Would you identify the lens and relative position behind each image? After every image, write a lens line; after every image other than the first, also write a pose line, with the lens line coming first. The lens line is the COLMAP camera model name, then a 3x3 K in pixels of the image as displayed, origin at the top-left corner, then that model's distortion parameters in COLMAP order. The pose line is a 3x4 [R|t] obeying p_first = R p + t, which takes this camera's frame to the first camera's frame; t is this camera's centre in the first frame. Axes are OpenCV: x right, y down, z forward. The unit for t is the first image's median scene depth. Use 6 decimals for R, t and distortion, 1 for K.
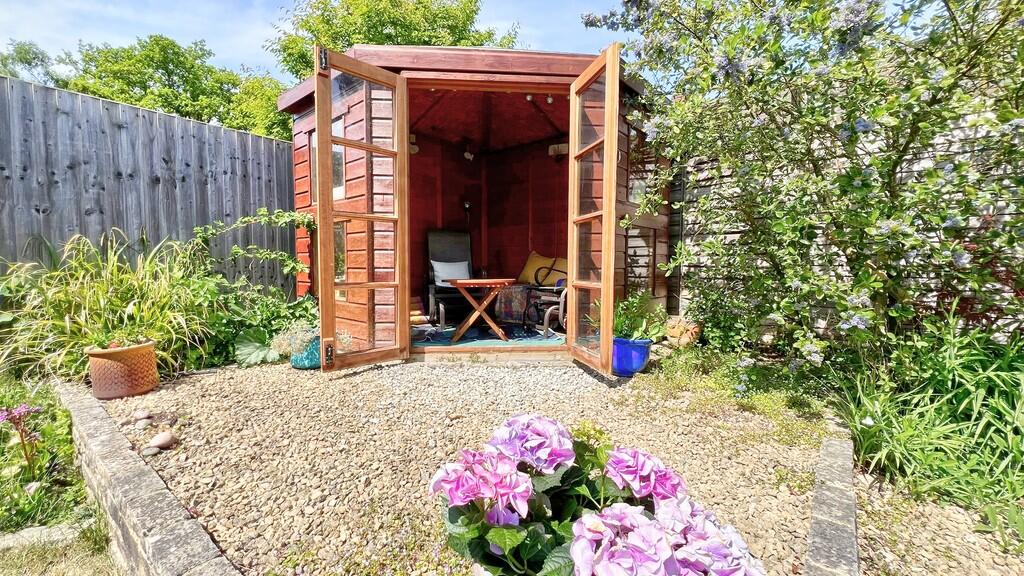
lens RADIAL K [[413.1, 0, 511.8], [0, 413.1, 289.4], [0, 0, 1]] dist [0.001245, 0.000084]
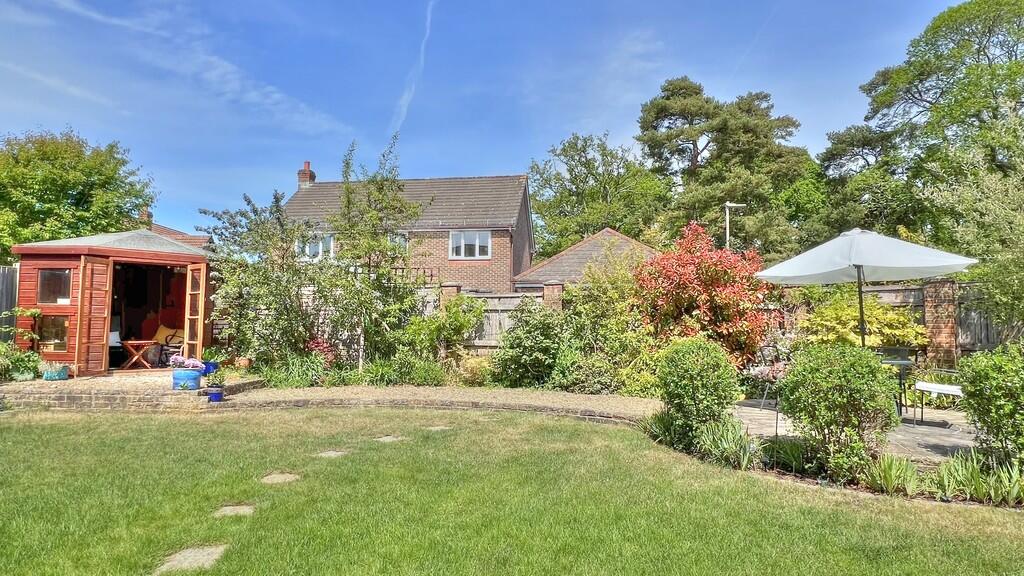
lens RADIAL K [[573.0, 0, 512.1], [0, 573.0, 288.9], [0, 0, 1]] dist [0.000010, 0.000063]
pose [[0.793055, 0.034923, 0.608148, -0.366388], [0.035242, 0.994053, -0.103041, 0.083315], [-0.608129, 0.103149, 0.787108, -2.638158]]
